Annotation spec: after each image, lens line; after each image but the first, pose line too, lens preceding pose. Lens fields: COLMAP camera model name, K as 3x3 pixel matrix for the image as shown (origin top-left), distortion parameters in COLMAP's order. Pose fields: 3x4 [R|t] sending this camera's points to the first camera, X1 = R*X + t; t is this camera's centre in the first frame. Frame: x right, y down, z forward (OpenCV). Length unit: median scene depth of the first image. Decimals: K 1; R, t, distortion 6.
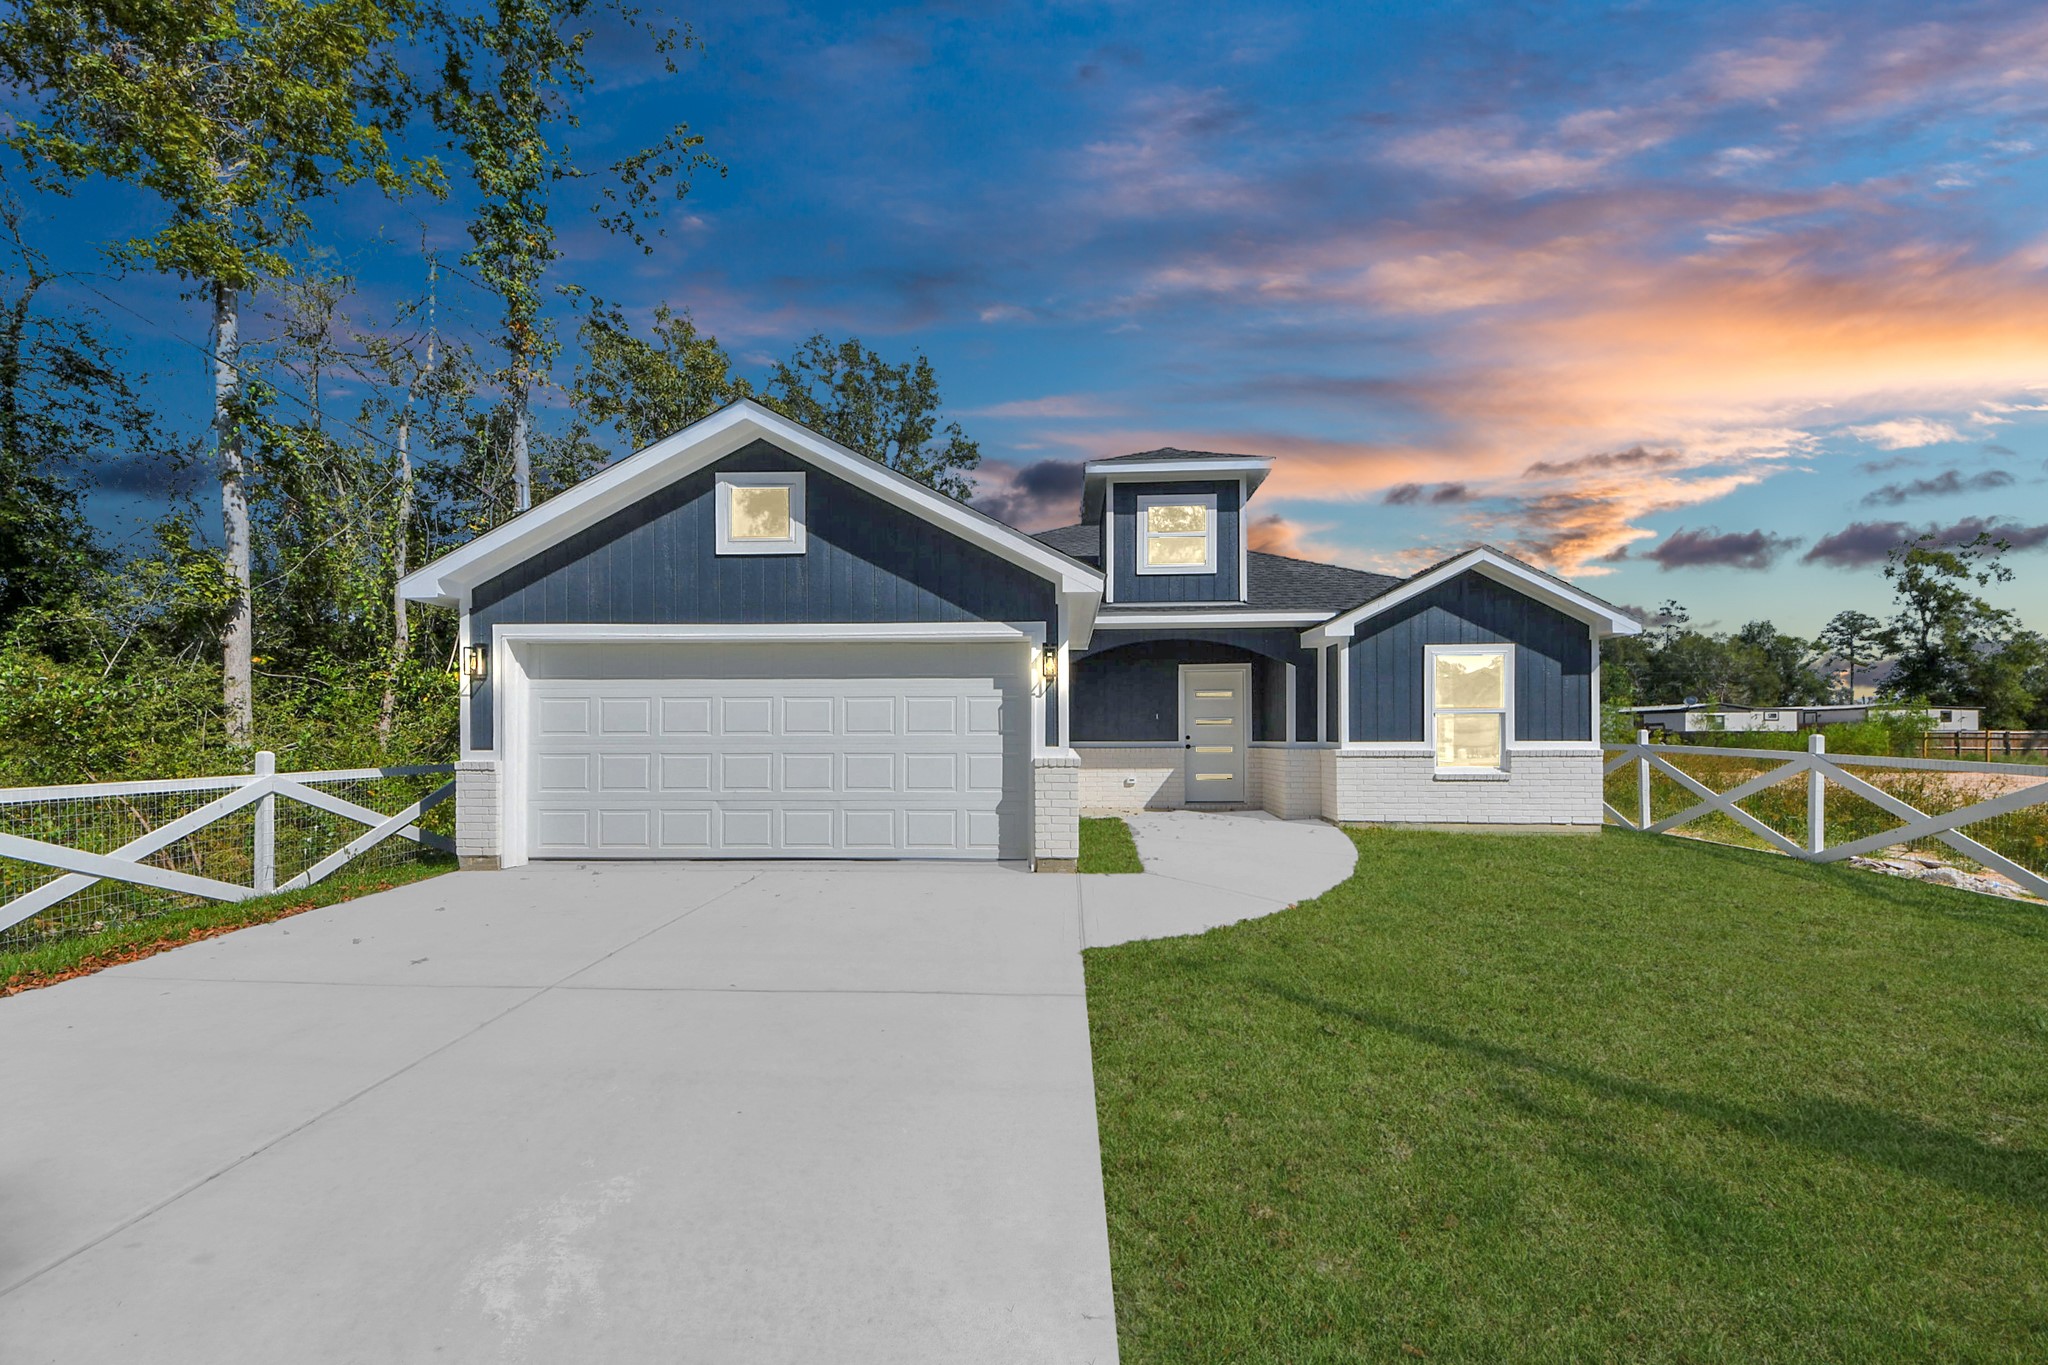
lens RADIAL K [[743.9, 0, 1022.7], [0, 743.9, 730.9], [0, 0, 1]] dist [-0.000142, -0.000070]
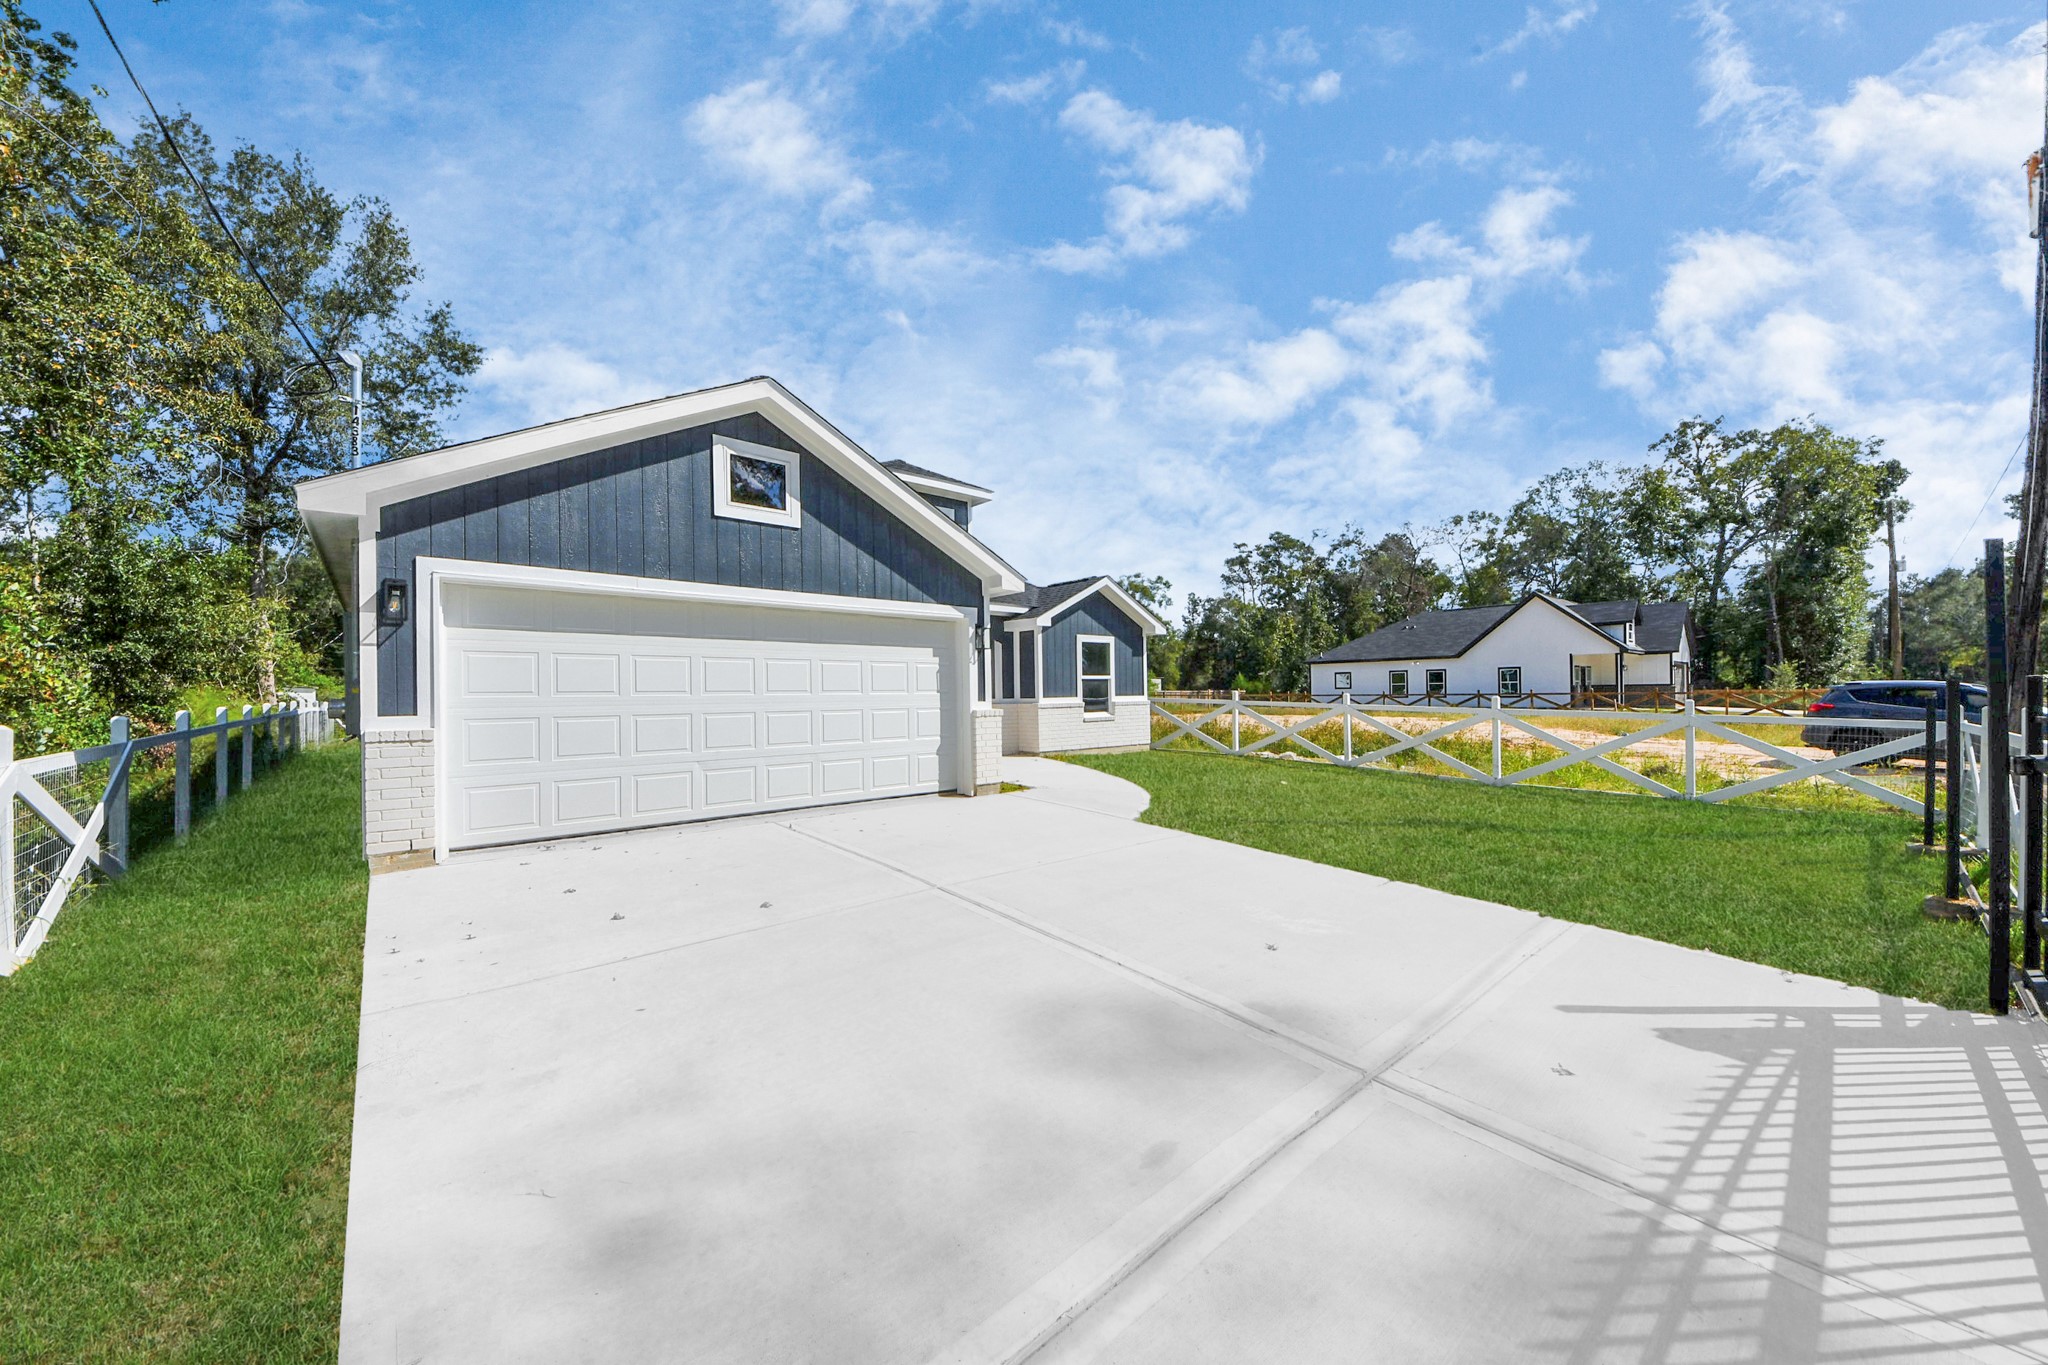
lens RADIAL K [[716.0, 0, 1036.6], [0, 716.0, 686.8], [0, 0, 1]] dist [-0.000599, 0.000107]
pose [[0.722565, 0.000752, 0.691303, -0.752405], [0.006448, 0.999949, -0.007828, 0.005219], [-0.691273, 0.010114, 0.722523, 0.000093]]
